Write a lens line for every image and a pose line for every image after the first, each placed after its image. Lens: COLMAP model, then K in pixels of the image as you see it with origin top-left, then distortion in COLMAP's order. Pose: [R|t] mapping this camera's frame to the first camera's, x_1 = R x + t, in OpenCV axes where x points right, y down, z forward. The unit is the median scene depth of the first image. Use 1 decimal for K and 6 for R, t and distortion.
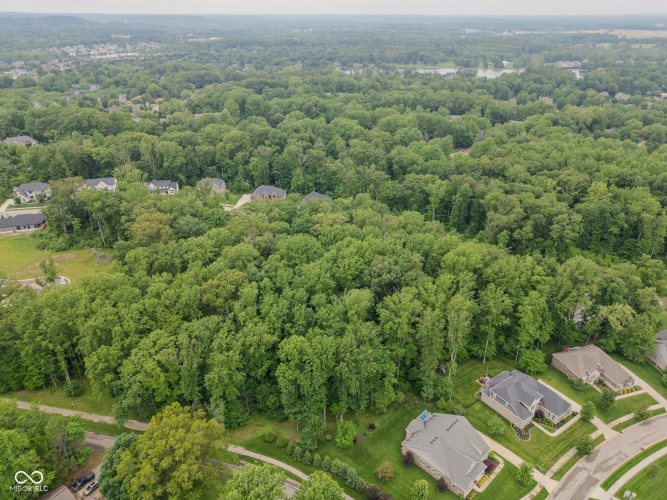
lens RADIAL K [[468.4, 0, 332.8], [0, 468.4, 246.6], [0, 0, 1]] dist [0.055644, -0.048066]
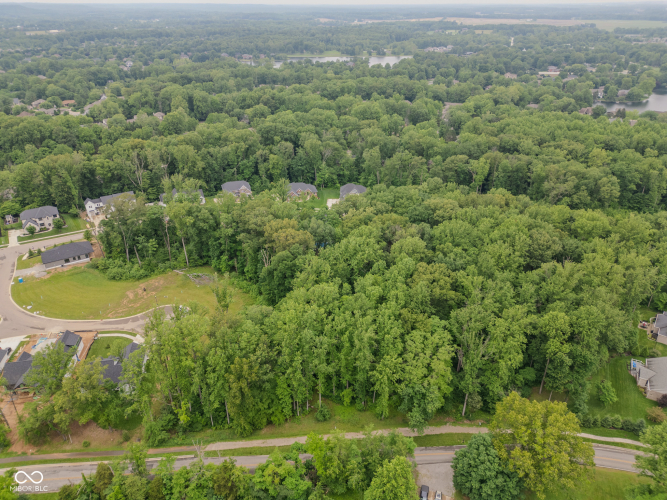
lens RADIAL K [[468.4, 0, 332.8], [0, 468.4, 246.6], [0, 0, 1]] dist [0.055644, -0.048066]
pose [[0.954134, -0.139942, 0.264660, -0.430293], [0.135239, 0.990159, 0.036002, -0.030408], [-0.267094, 0.001442, 0.963669, 0.063311]]
